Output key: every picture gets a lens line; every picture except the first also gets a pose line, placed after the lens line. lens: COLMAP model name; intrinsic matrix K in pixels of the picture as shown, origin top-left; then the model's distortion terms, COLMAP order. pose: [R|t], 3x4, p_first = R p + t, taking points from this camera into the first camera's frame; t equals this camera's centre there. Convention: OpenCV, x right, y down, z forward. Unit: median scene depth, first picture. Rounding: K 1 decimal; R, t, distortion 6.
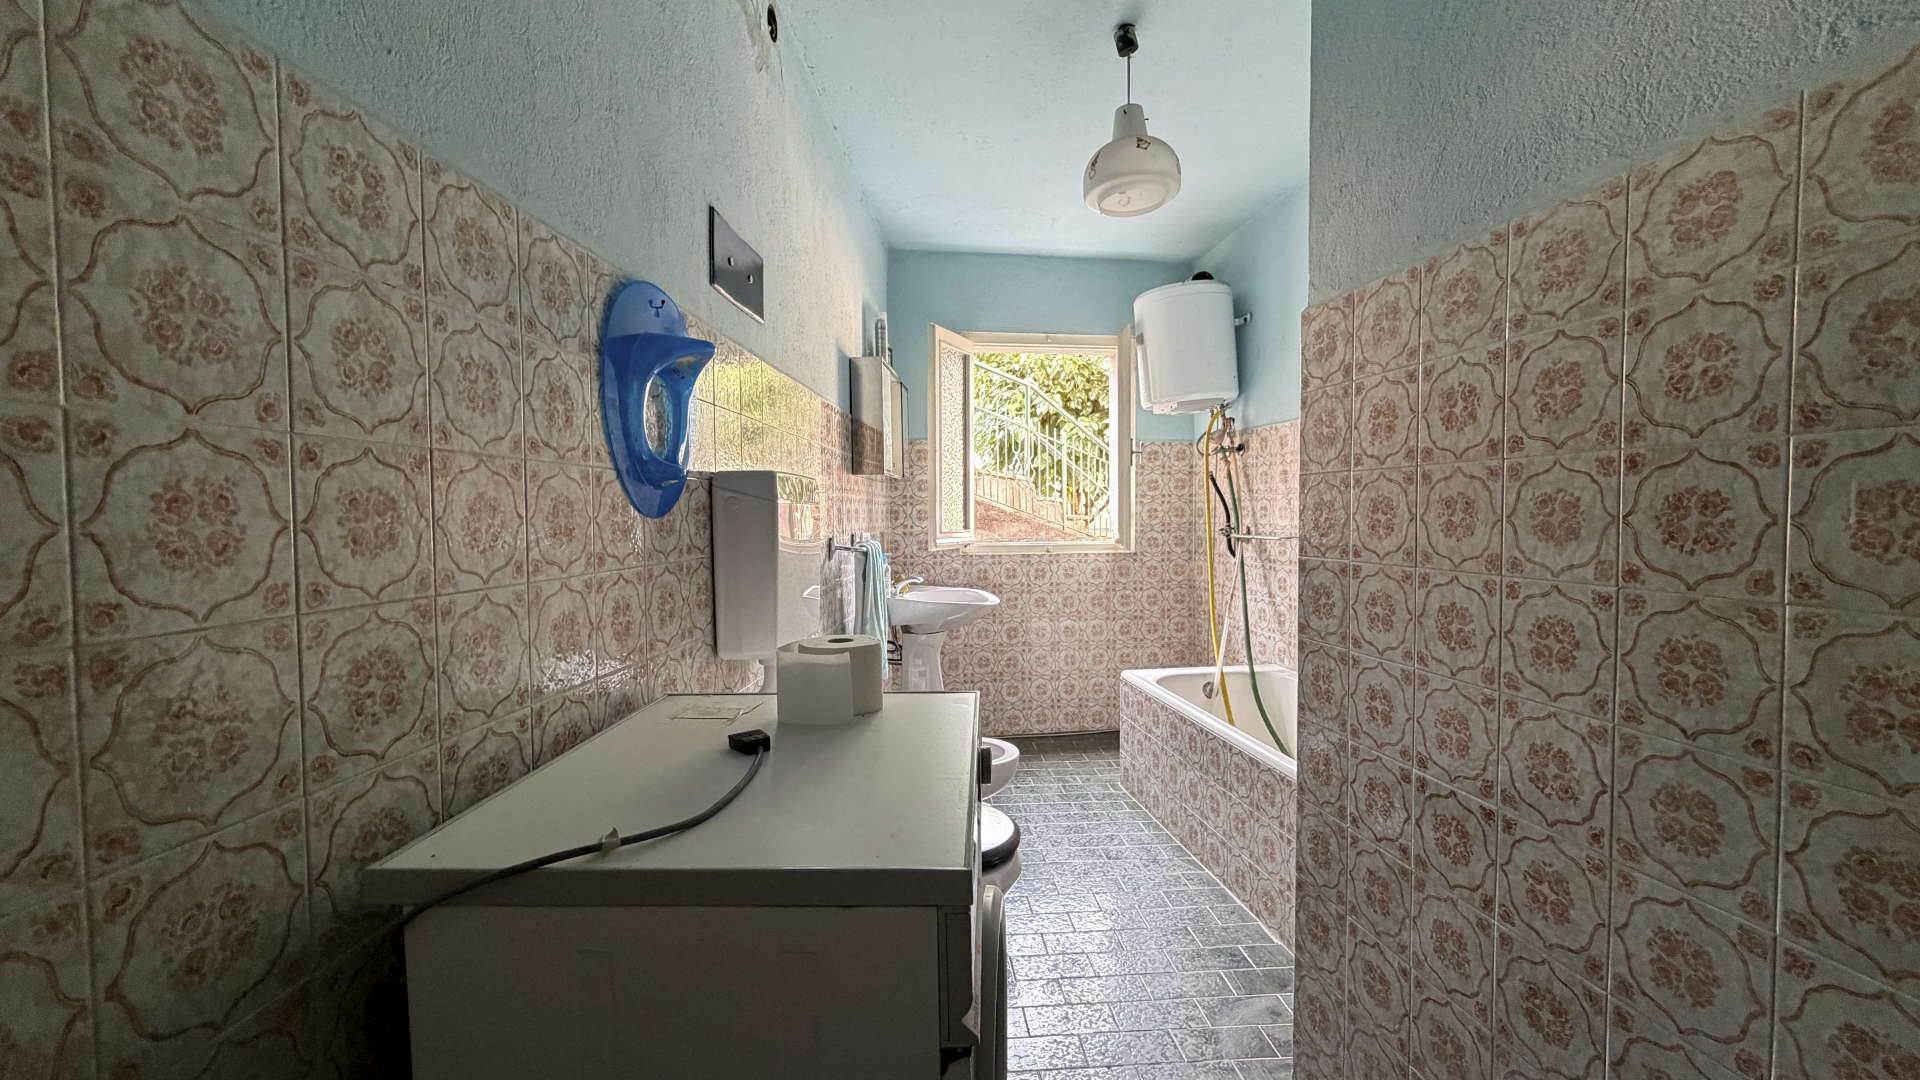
lens RADIAL K [[761.1, 0, 956.1], [0, 761.1, 542.1], [0, 0, 1]] dist [0.000257, 0.000194]
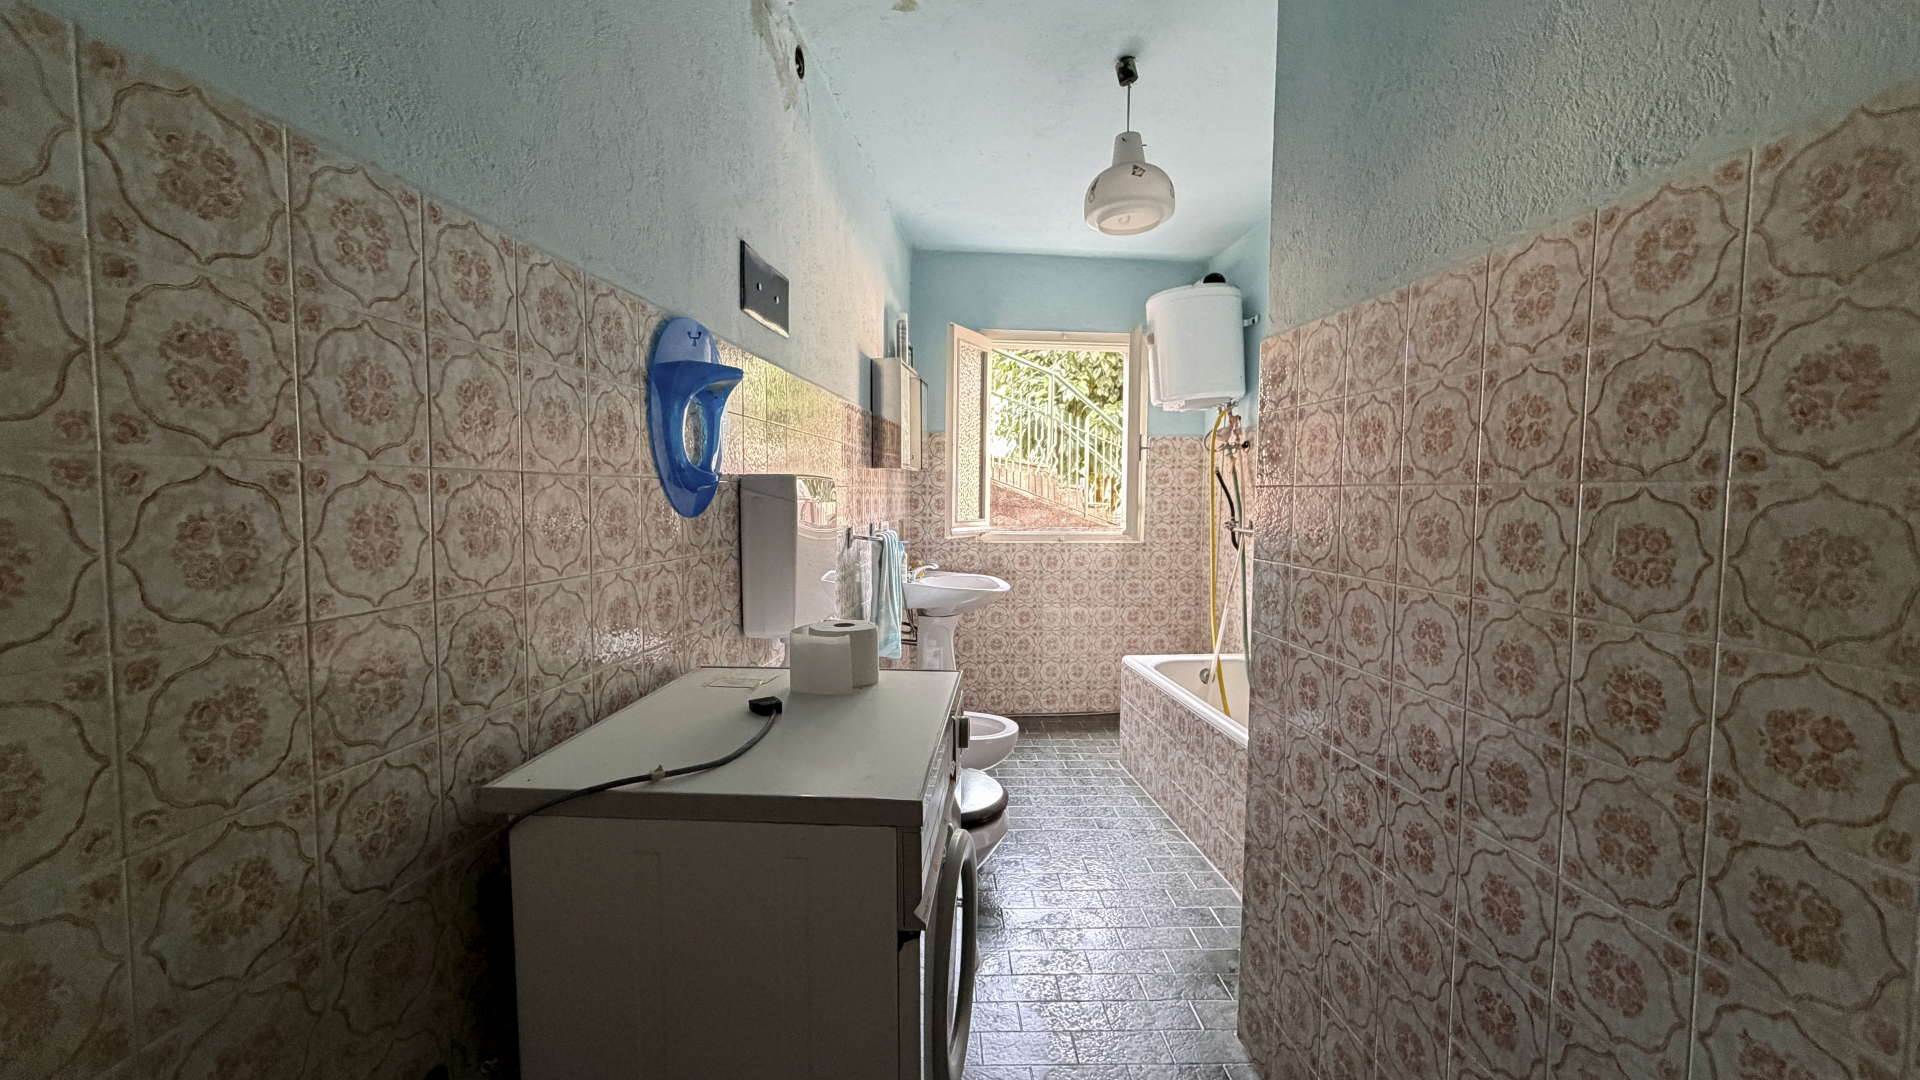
lens RADIAL K [[761.1, 0, 956.1], [0, 761.1, 542.1], [0, 0, 1]] dist [0.000257, 0.000194]
pose [[0.999041, 0.018039, -0.039896, 0.083370], [-0.017038, 0.999535, 0.025276, -0.040716], [0.040334, -0.024572, 0.998884, -0.218940]]
